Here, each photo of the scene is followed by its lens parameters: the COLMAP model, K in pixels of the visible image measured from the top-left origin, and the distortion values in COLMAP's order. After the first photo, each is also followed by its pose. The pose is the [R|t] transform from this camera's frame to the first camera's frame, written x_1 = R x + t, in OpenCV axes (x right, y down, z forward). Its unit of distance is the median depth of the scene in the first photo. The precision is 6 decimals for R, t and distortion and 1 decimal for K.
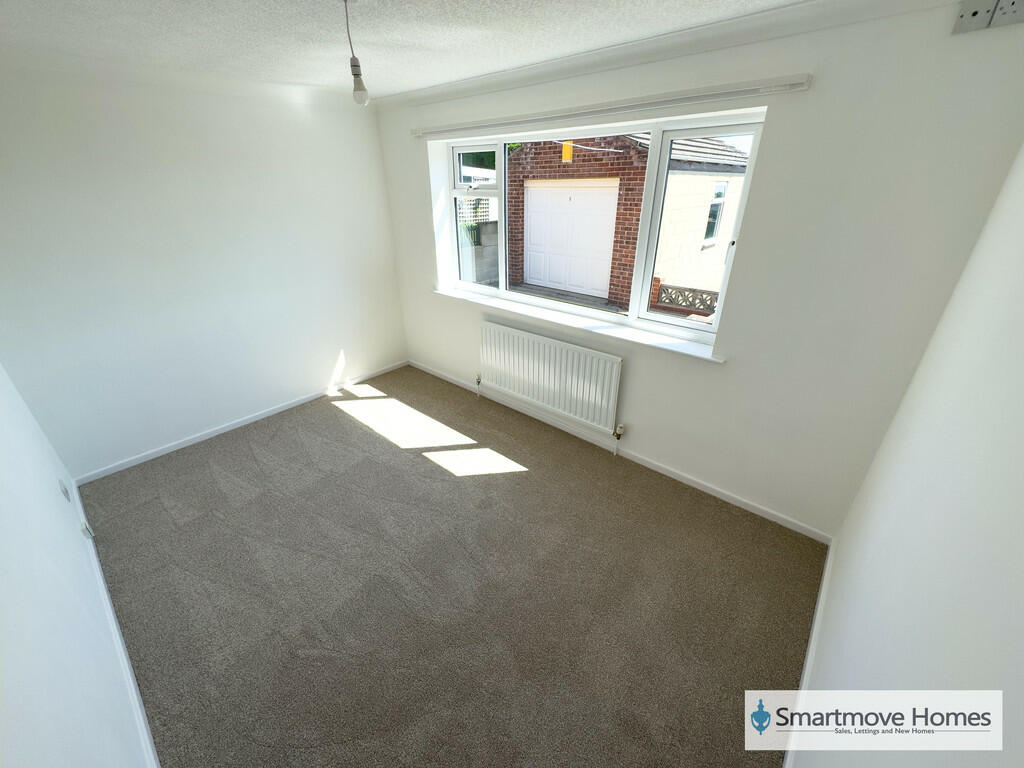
lens RADIAL K [[409.3, 0, 512.7], [0, 409.3, 384.6], [0, 0, 1]] dist [-0.008233, 0.000586]
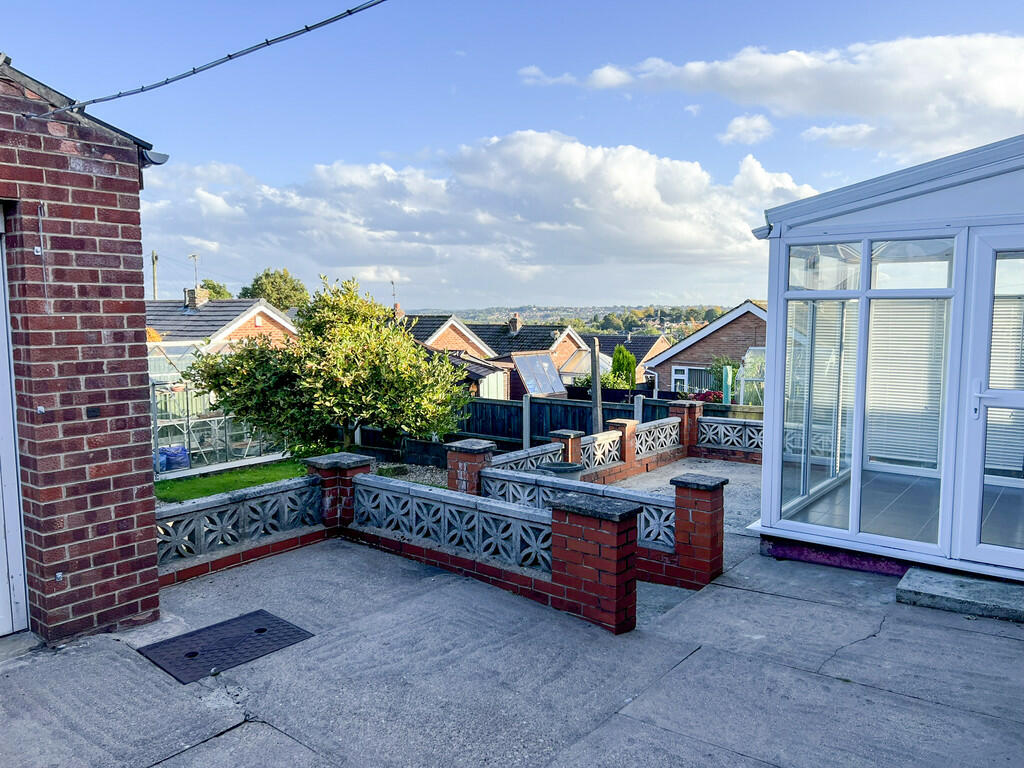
lens RADIAL K [[770.2, 0, 510.6], [0, 770.2, 387.8], [0, 0, 1]] dist [0.001691, 0.002174]
pose [[-0.065925, -0.086660, 0.994054, -0.295881], [0.440636, 0.891295, 0.106924, -0.306092], [-0.895262, 0.445065, -0.020573, 0.776821]]
